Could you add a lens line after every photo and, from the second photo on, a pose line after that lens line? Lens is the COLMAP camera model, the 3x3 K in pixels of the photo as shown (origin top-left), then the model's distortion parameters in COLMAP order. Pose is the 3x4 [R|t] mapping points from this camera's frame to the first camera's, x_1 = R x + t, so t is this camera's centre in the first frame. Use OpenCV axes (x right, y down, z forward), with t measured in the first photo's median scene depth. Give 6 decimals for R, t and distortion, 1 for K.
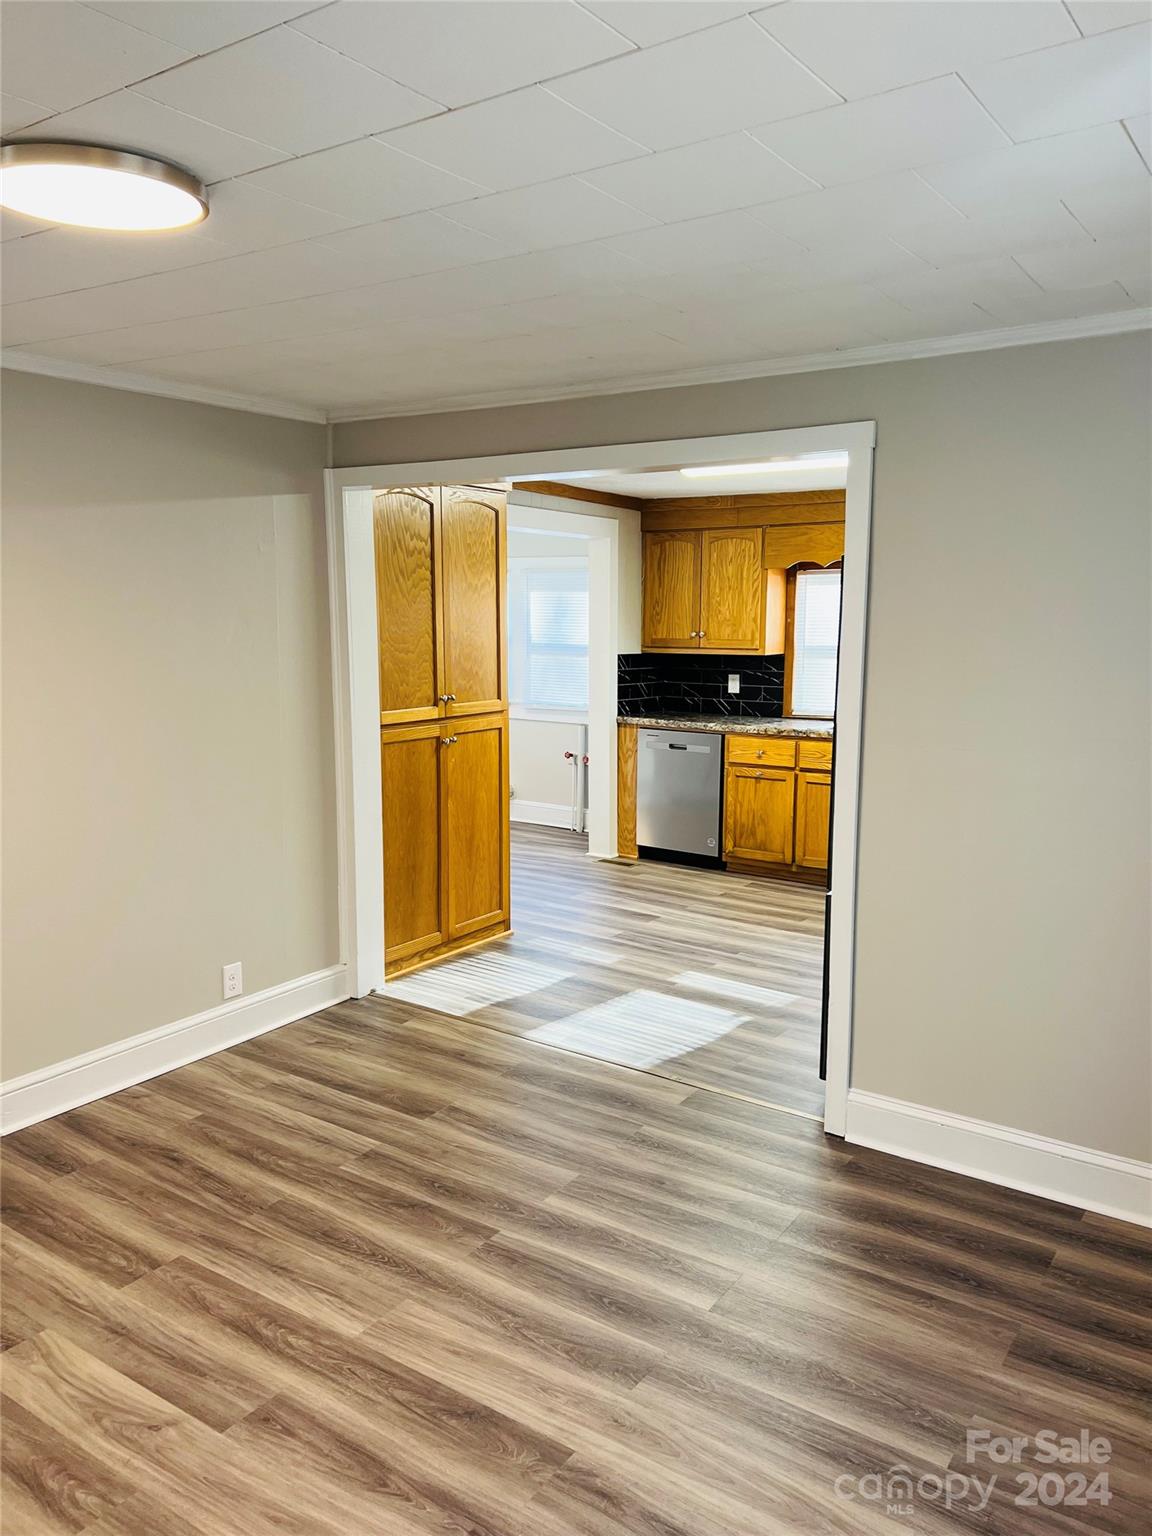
lens RADIAL K [[1148.6, 0, 567.6], [0, 1148.6, 773.3], [0, 0, 1]] dist [0.107291, -0.173886]
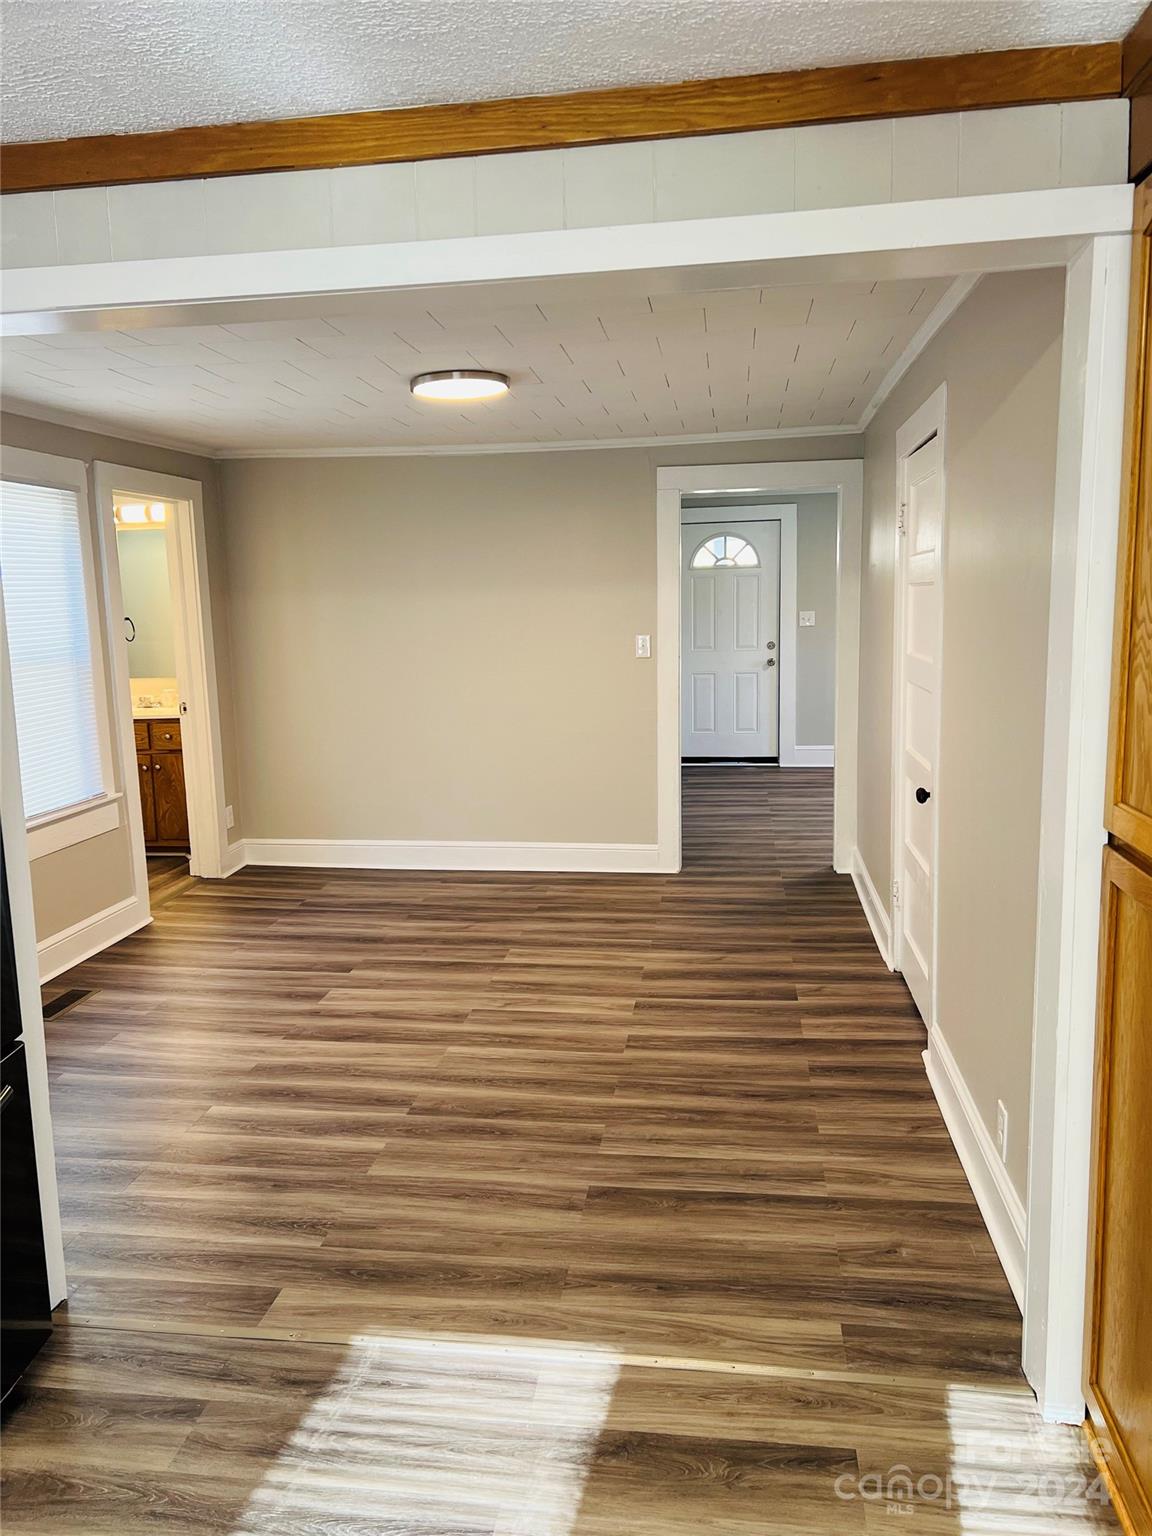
lens RADIAL K [[1147.8, 0, 570.6], [0, 1147.8, 771.1], [0, 0, 1]] dist [0.060944, -0.074909]
pose [[-0.891081, 0.089810, -0.444869, 0.123953], [-0.044672, 0.958108, 0.282901, -0.118172], [0.451640, 0.271962, -0.849740, 0.882113]]
